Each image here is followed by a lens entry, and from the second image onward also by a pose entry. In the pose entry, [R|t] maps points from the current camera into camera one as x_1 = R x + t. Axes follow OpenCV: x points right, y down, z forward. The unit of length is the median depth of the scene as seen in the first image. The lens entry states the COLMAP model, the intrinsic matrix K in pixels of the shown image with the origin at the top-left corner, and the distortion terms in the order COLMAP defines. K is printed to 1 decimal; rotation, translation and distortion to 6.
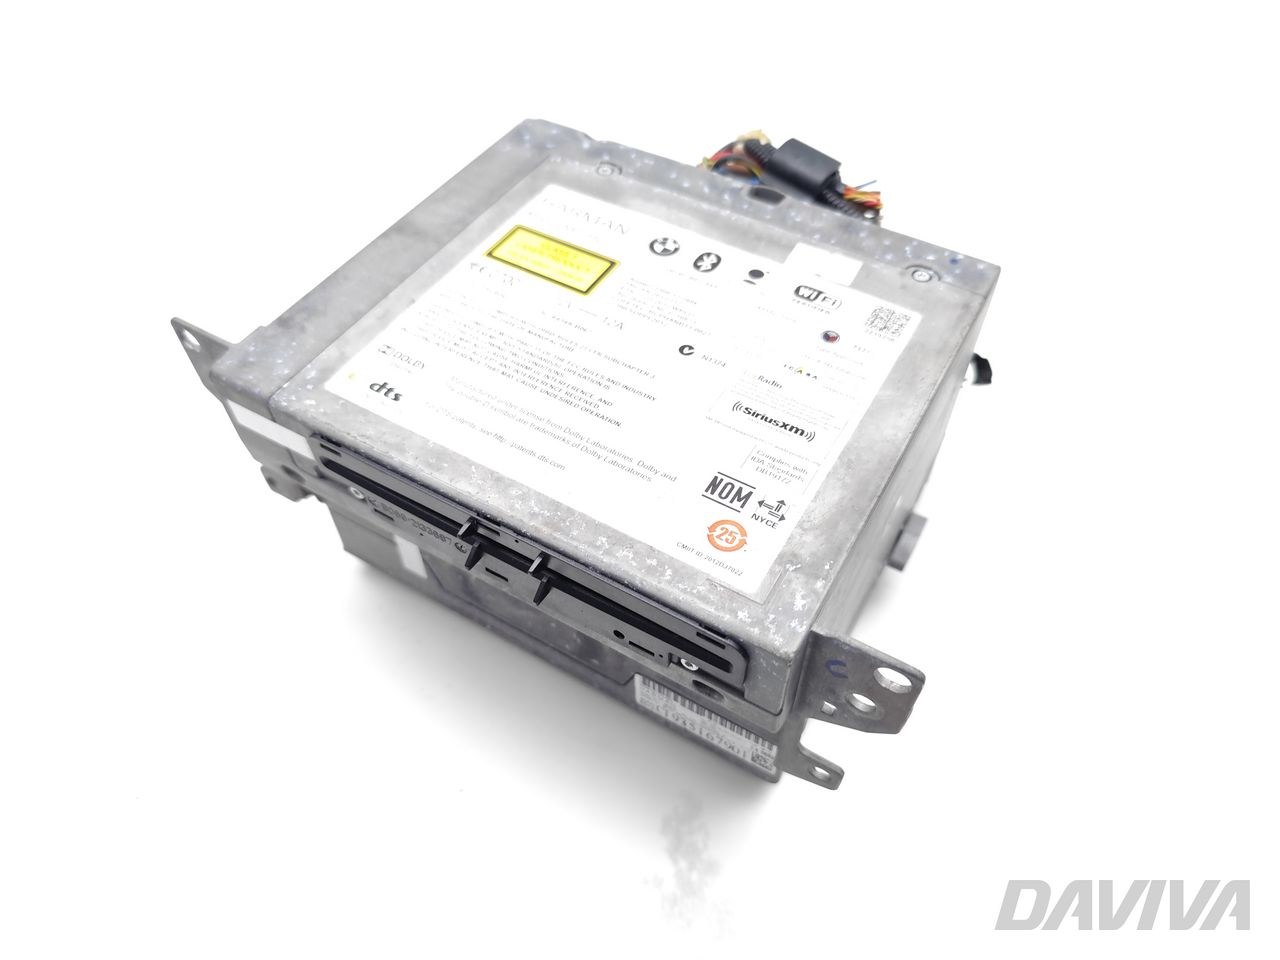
lens RADIAL K [[919.5, 0, 644.8], [0, 919.5, 474.0], [0, 0, 1]] dist [0.042313, -0.003858]
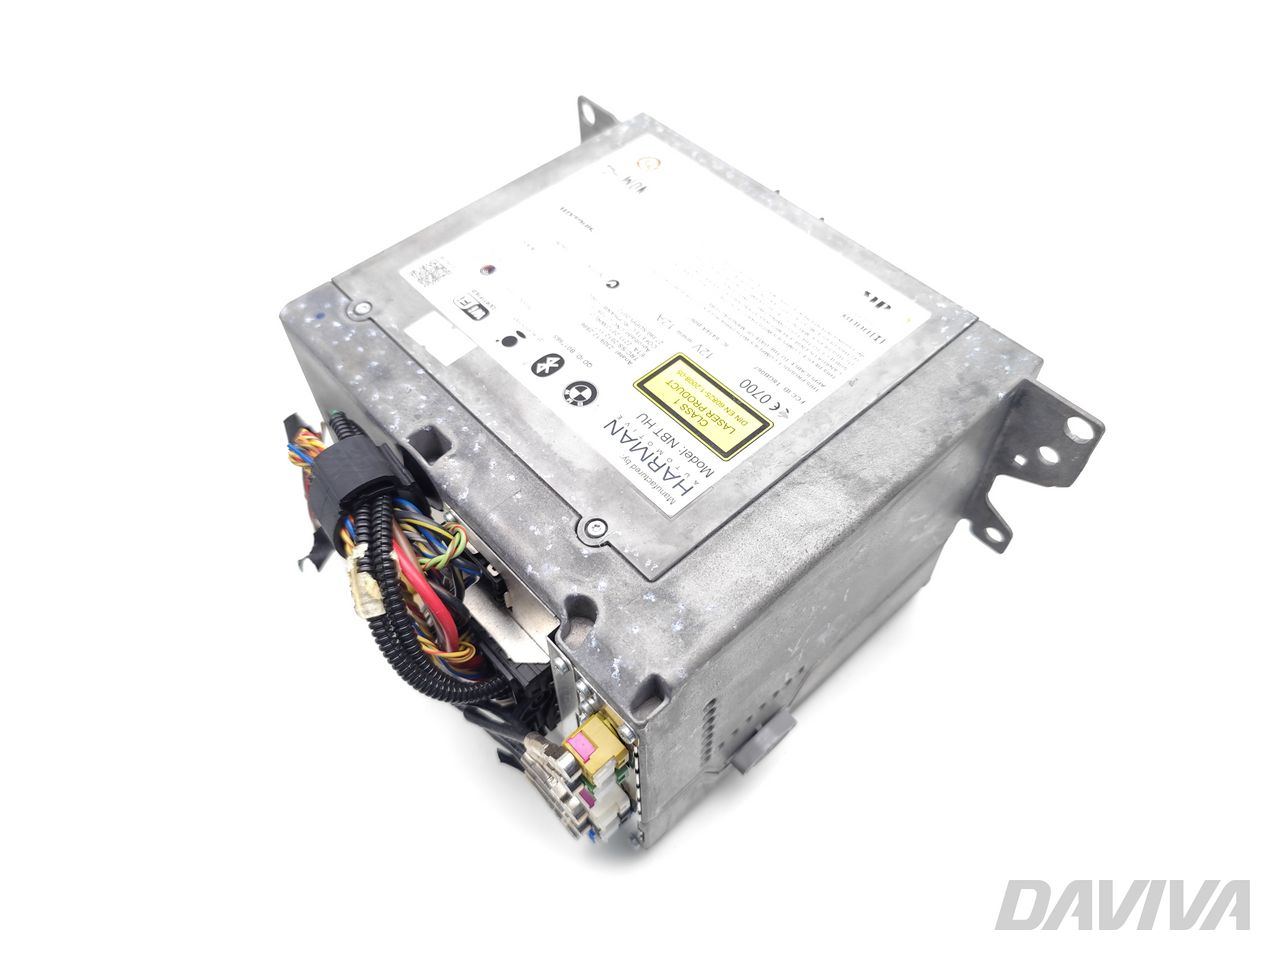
lens RADIAL K [[912.5, 0, 640.0], [0, 912.5, 480.0], [0, 0, 1]] dist [0.062350, -0.001230]
pose [[-0.953323, -0.231988, 0.193280, -0.253648], [0.245865, -0.224796, 0.942877, -1.210523], [-0.175287, 0.946387, 0.271341, 0.887190]]
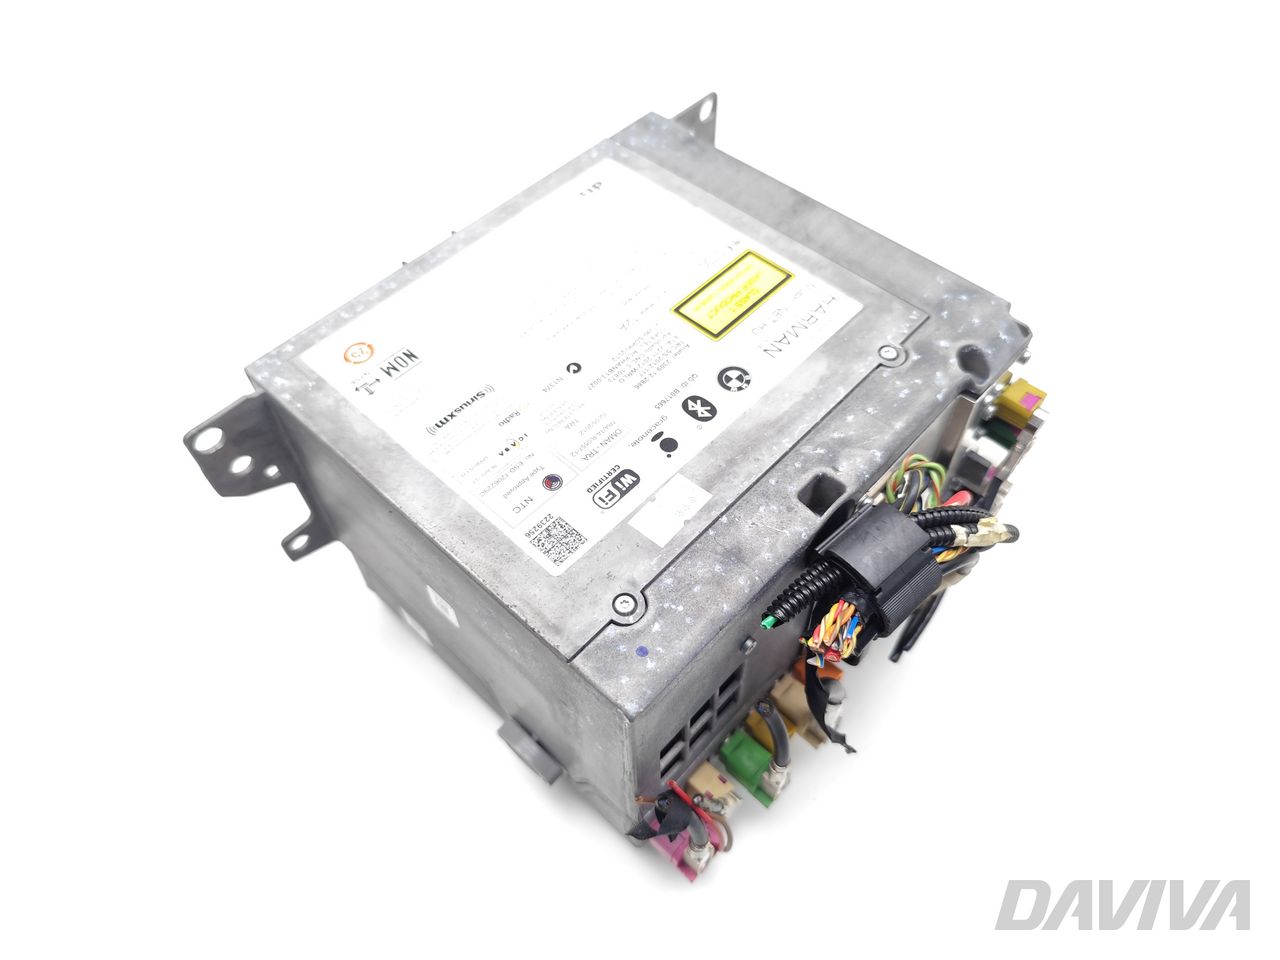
lens RADIAL K [[919.5, 0, 644.8], [0, 919.5, 474.0], [0, 0, 1]] dist [0.042313, -0.003858]
pose [[-0.220575, 0.793545, -0.567127, 0.692510], [-0.746597, 0.236794, 0.621708, -0.789733], [0.627646, 0.560548, 0.540228, 0.537227]]
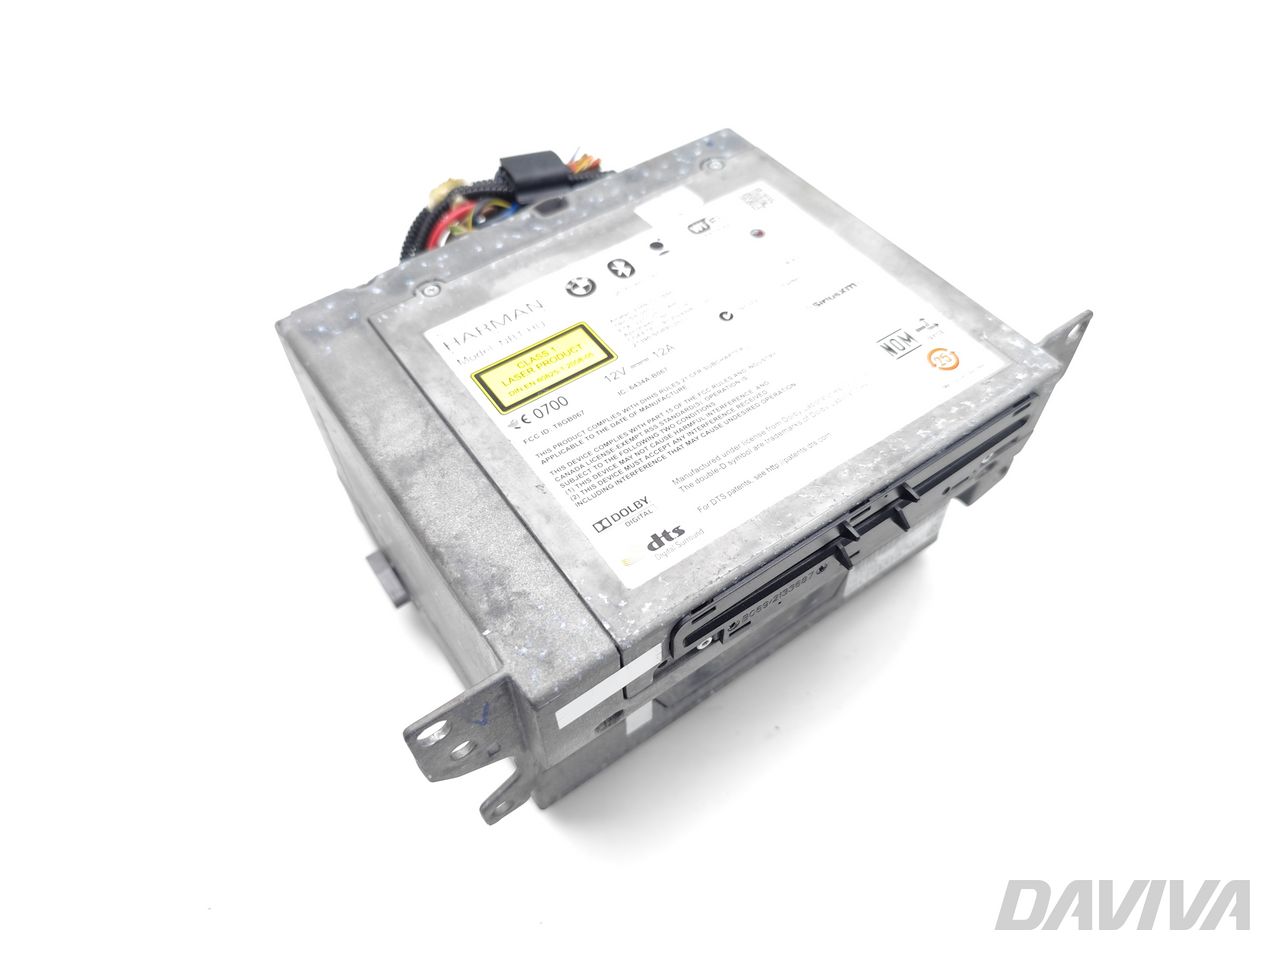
lens RADIAL K [[919.5, 0, 644.8], [0, 919.5, 474.0], [0, 0, 1]] dist [0.042313, -0.003858]
pose [[0.418734, -0.719894, 0.553547, -0.702386], [0.715325, 0.636996, 0.287309, -0.383218], [-0.559439, 0.275660, 0.781690, 0.252459]]
